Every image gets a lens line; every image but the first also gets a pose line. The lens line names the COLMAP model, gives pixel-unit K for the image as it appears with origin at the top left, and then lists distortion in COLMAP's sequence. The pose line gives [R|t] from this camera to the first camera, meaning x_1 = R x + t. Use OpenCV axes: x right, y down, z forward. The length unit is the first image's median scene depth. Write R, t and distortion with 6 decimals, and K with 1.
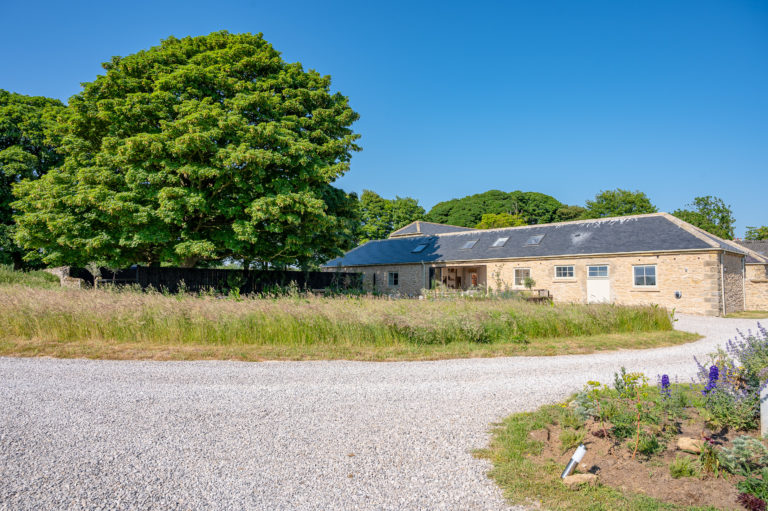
lens RADIAL K [[521.3, 0, 376.3], [0, 521.3, 251.8], [0, 0, 1]] dist [-0.004972, -0.002283]
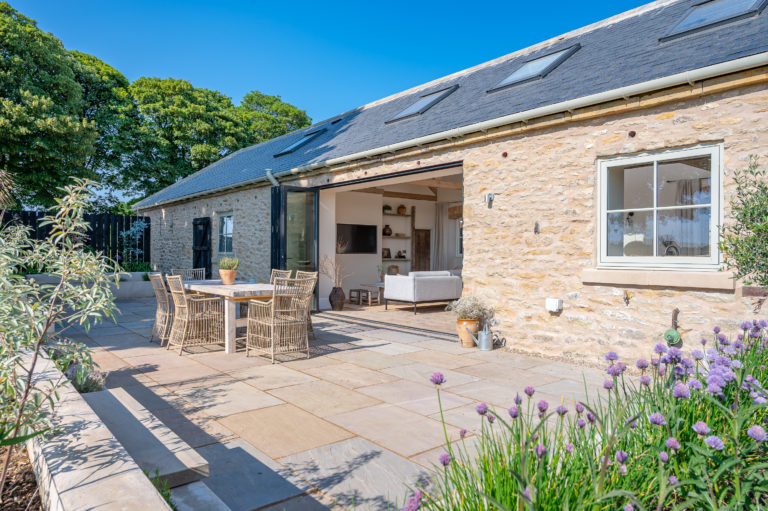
lens RADIAL K [[521.3, 0, 376.3], [0, 521.3, 251.8], [0, 0, 1]] dist [-0.004972, -0.002283]
pose [[0.996039, 0.006974, -0.088646, 0.196559], [-0.001270, 0.997934, 0.064242, 0.049575], [0.088911, -0.063875, 0.993989, 0.786125]]
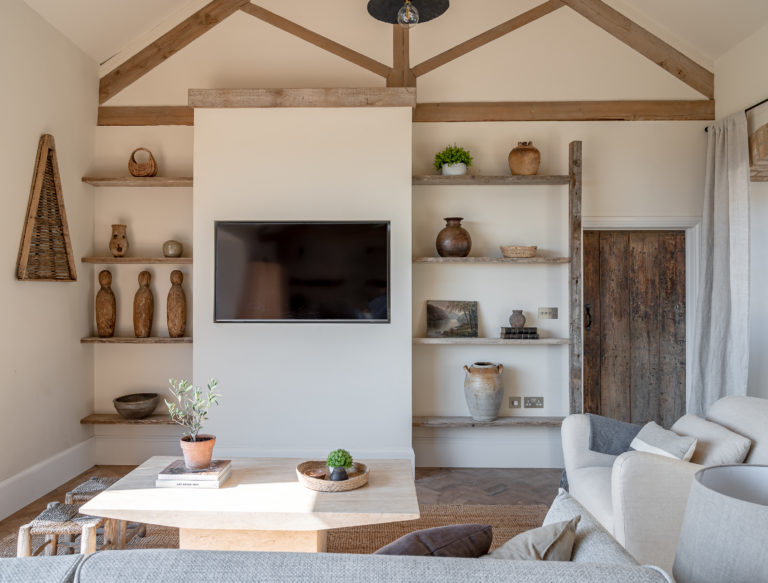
lens RADIAL K [[588.8, 0, 371.2], [0, 588.8, 292.2], [0, 0, 1]] dist [-0.005742, -0.000359]
pose [[0.704840, -0.001647, -0.709365, 0.249657], [0.042592, 0.998291, 0.040003, 0.065549], [0.708087, -0.058409, 0.703706, 1.097705]]
